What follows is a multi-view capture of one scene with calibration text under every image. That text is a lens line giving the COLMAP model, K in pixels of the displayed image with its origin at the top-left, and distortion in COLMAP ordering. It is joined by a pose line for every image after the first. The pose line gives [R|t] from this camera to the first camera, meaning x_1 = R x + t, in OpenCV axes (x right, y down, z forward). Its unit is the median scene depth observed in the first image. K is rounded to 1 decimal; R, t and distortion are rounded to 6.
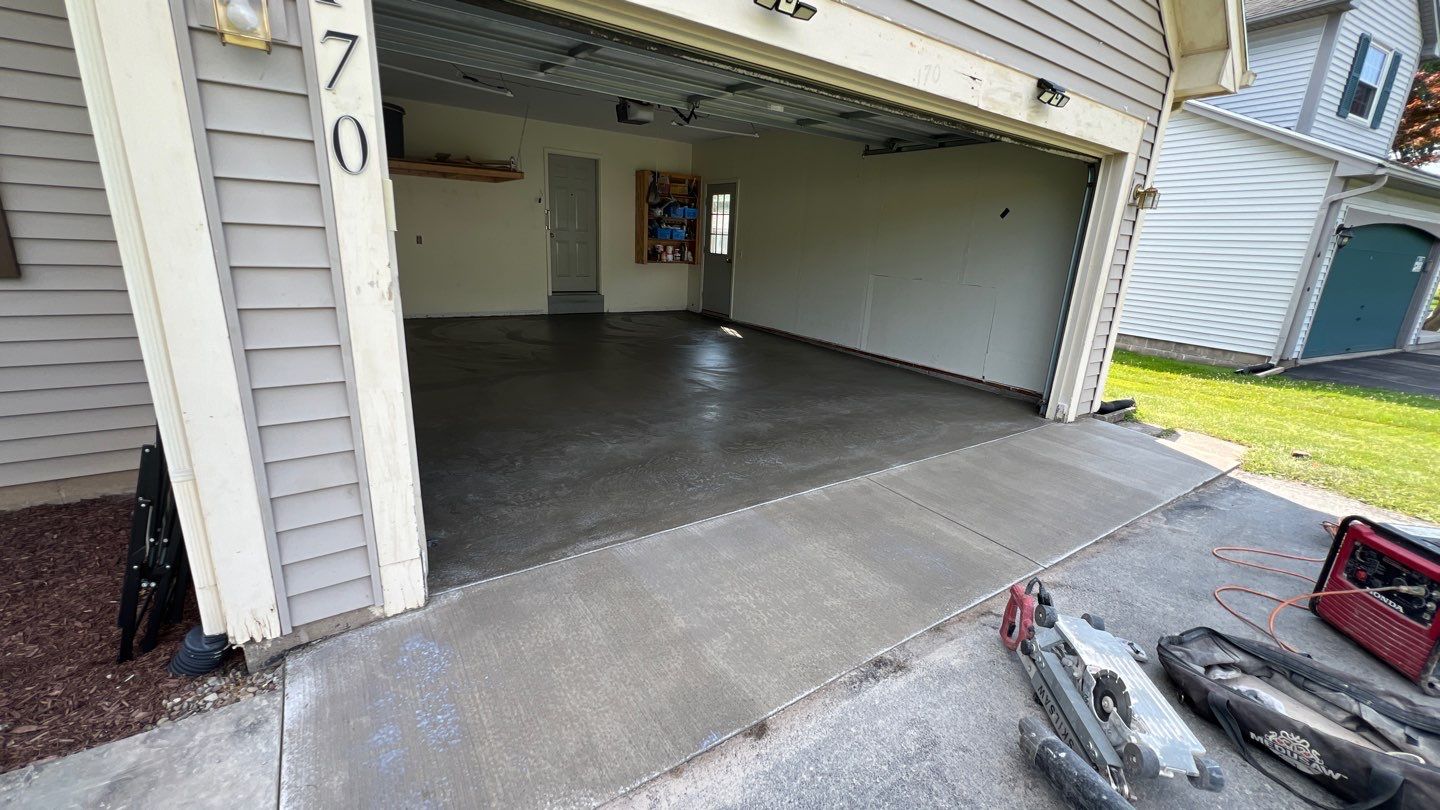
lens RADIAL K [[572.6, 0, 719.7], [0, 572.6, 399.4], [0, 0, 1]] dist [0.002052, -0.000966]
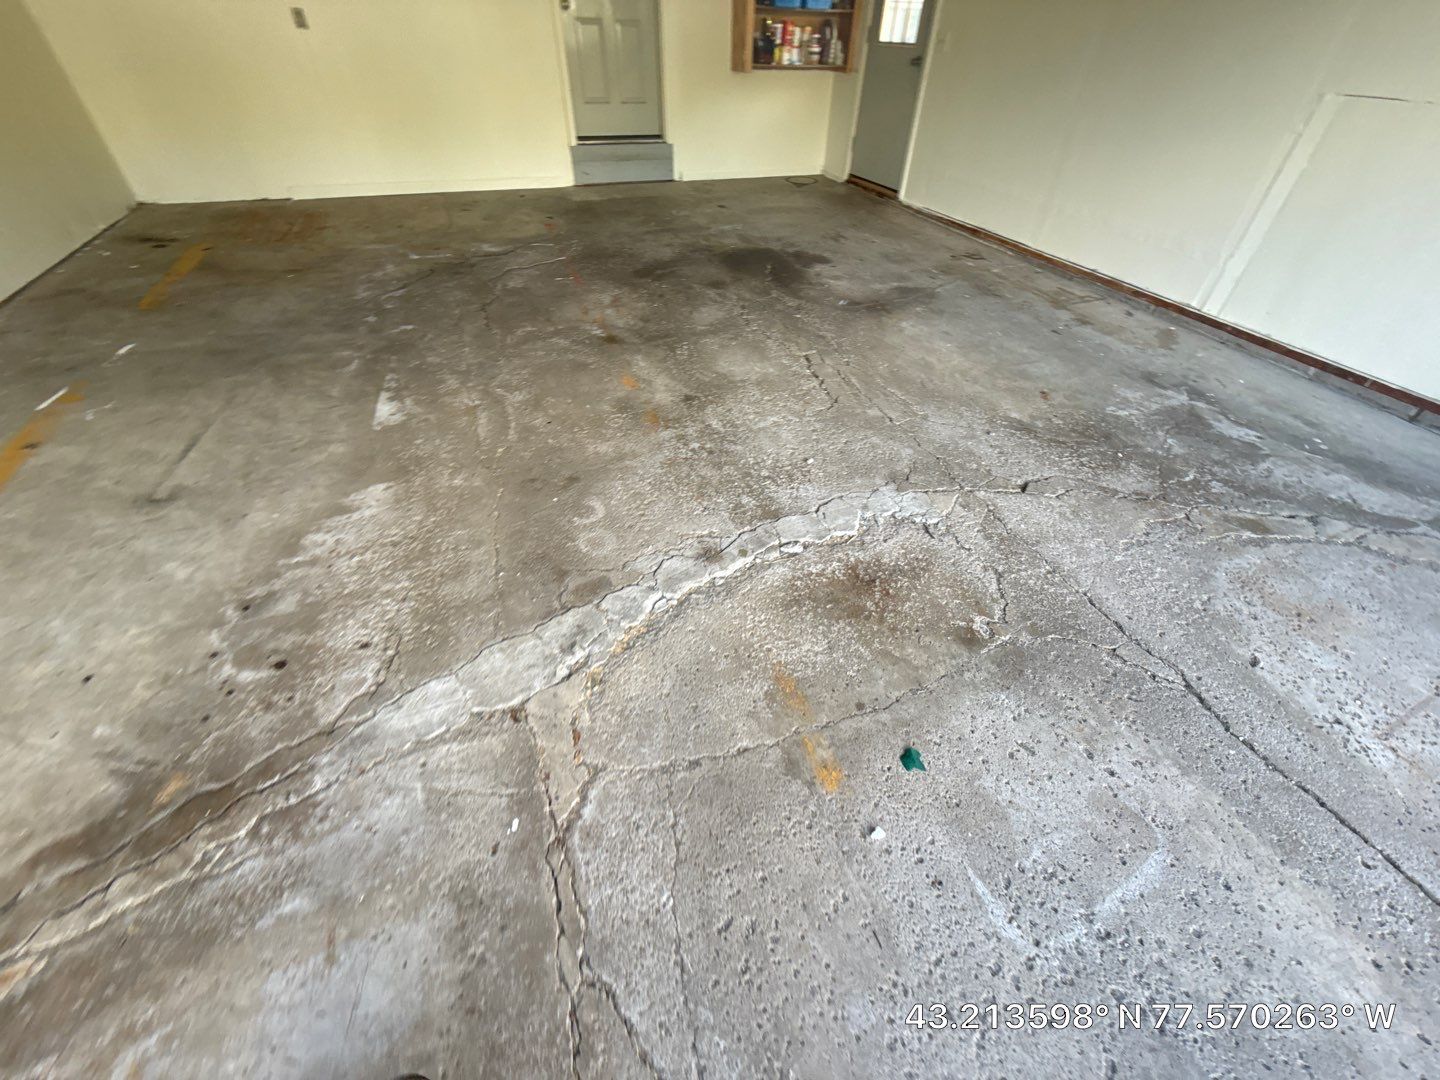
lens RADIAL K [[568.1, 0, 723.6], [0, 568.1, 545.7], [0, 0, 1]] dist [0.002381, -0.000422]
pose [[0.973516, 0.133423, -0.185648, 0.004998], [-0.038239, 0.895627, 0.443158, -0.201117], [0.225399, -0.424323, 0.877009, 0.906819]]
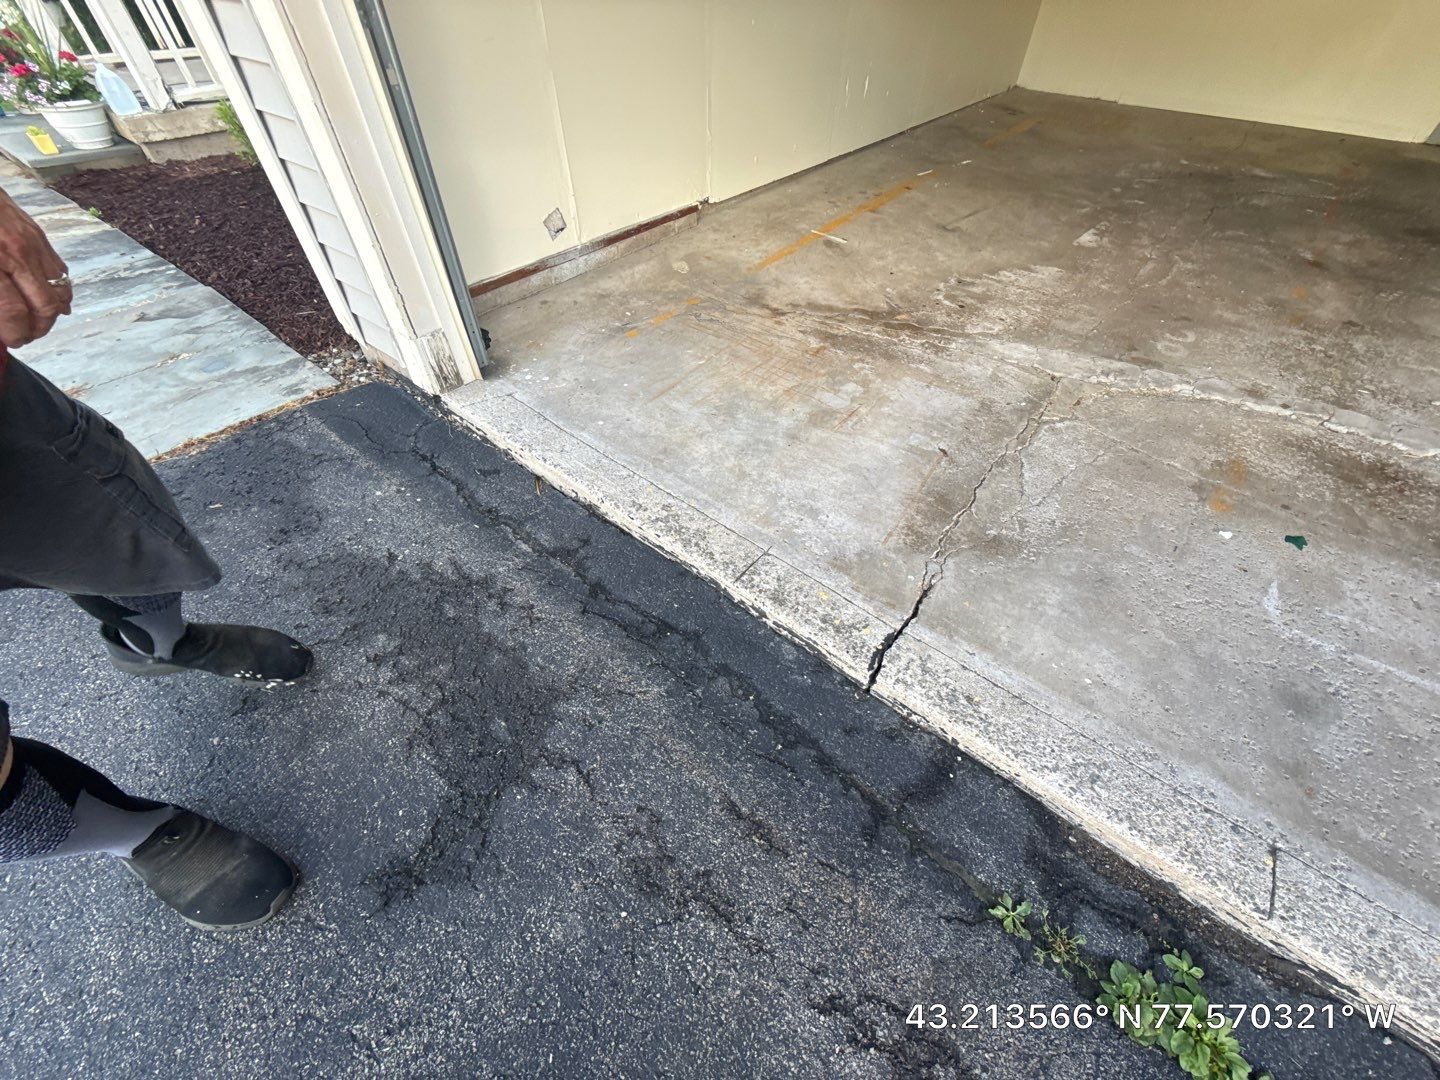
lens RADIAL K [[568.1, 0, 728.1], [0, 568.1, 544.0], [0, 0, 1]] dist [0.002381, -0.000422]
pose [[0.285167, 0.670207, -0.685203, 0.243131], [-0.260866, 0.742170, 0.617360, -0.091910], [0.922295, 0.002695, 0.386476, 0.612971]]
